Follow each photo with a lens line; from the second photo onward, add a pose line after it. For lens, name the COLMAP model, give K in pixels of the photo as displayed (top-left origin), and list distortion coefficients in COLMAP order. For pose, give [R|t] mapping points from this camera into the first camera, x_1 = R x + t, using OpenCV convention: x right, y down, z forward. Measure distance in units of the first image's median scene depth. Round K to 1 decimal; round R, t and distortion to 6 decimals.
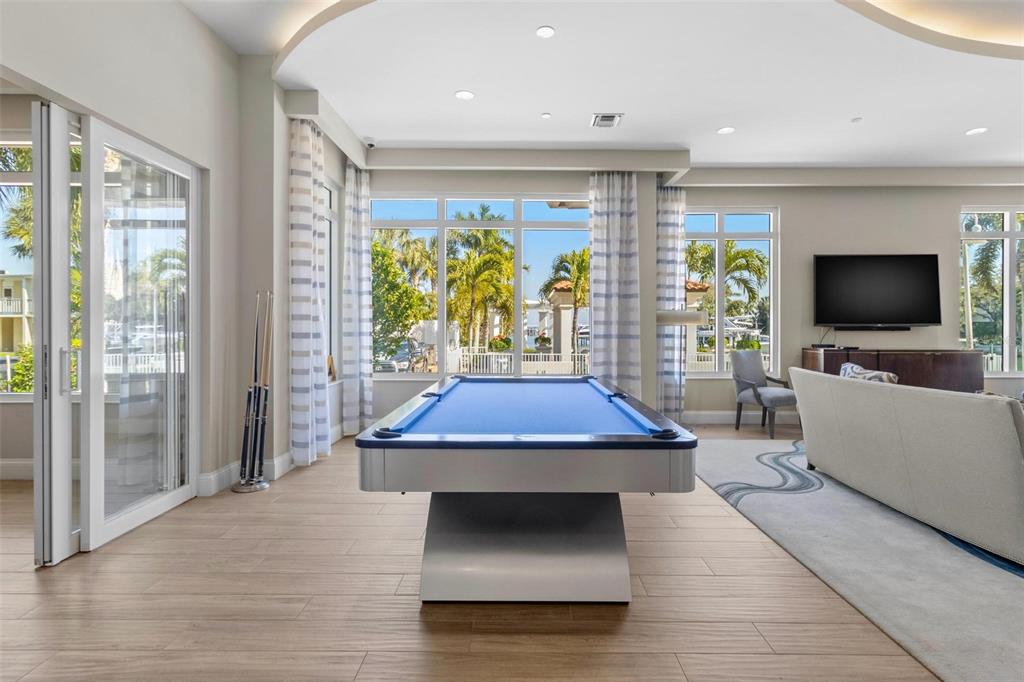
lens RADIAL K [[490.2, 0, 513.5], [0, 490.2, 336.7], [0, 0, 1]] dist [0.005004, 0.000149]
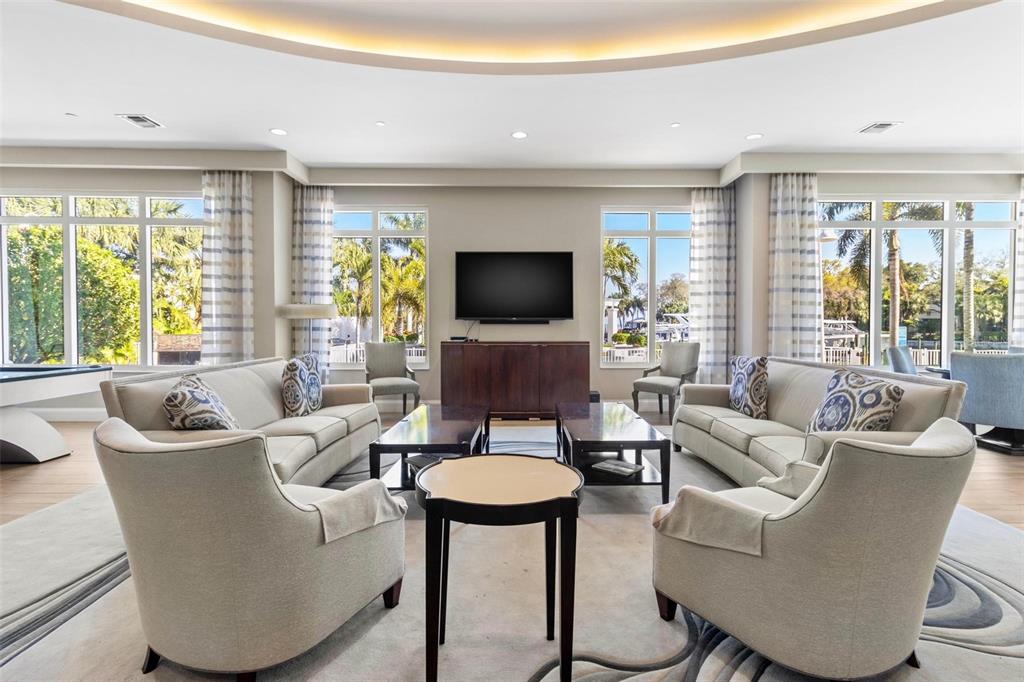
lens RADIAL K [[490.2, 0, 514.7], [0, 490.2, 339.6], [0, 0, 1]] dist [0.005004, 0.000149]
pose [[0.999545, -0.004402, 0.029841, 0.748434], [0.004100, 0.999940, 0.010171, 0.011044], [-0.029884, -0.010044, 0.999503, -0.054589]]
